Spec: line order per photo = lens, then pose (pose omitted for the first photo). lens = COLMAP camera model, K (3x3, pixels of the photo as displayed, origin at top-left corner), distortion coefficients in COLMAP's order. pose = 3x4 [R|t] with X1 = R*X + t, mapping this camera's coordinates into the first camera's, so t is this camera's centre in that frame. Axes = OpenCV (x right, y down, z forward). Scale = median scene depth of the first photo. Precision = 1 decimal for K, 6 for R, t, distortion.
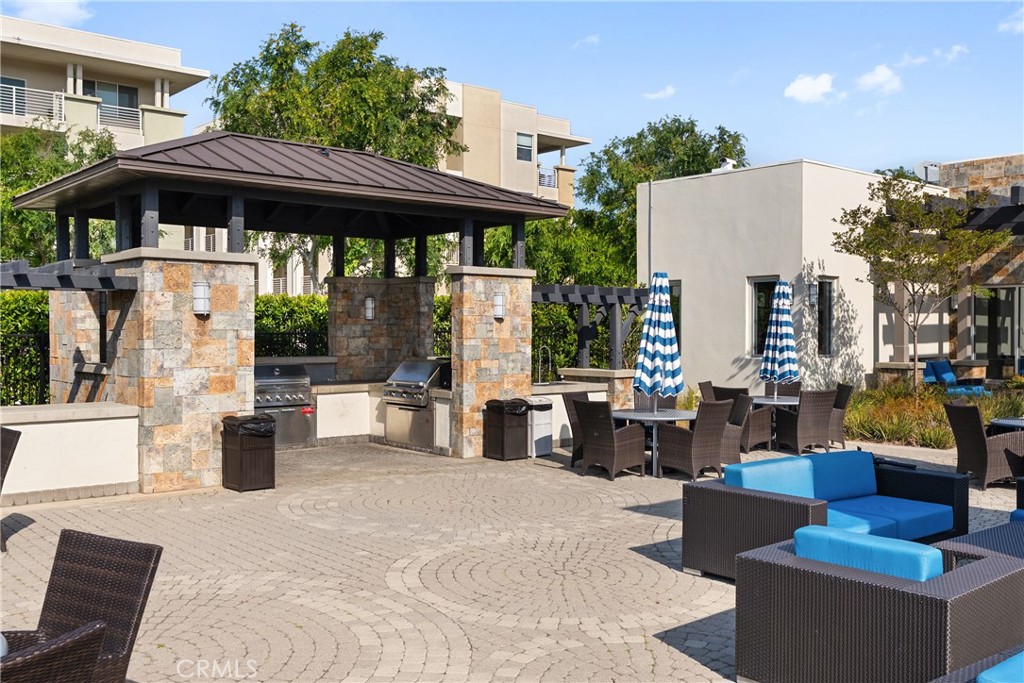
lens RADIAL K [[948.8, 0, 513.1], [0, 948.8, 336.4], [0, 0, 1]] dist [0.002409, 0.000000]
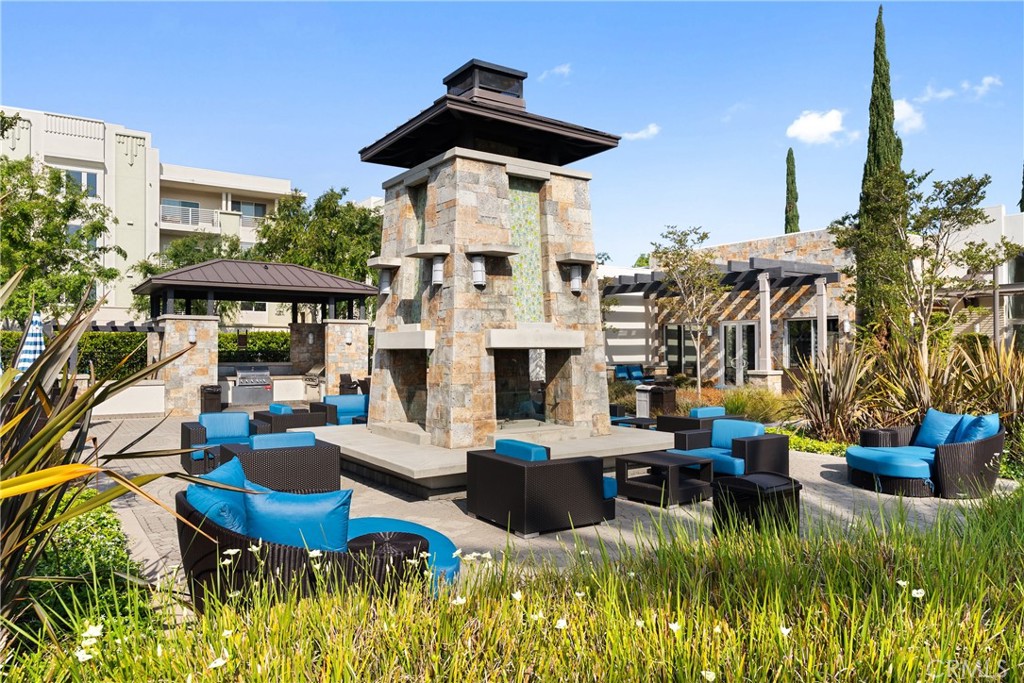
lens RADIAL K [[712.2, 0, 510.8], [0, 712.2, 347.4], [0, 0, 1]] dist [-0.000185, -0.000321]
pose [[0.992912, -0.004119, -0.118777, 0.500042], [0.002526, 0.999905, -0.013552, 0.011895], [0.118821, 0.013156, 0.992828, -0.496255]]
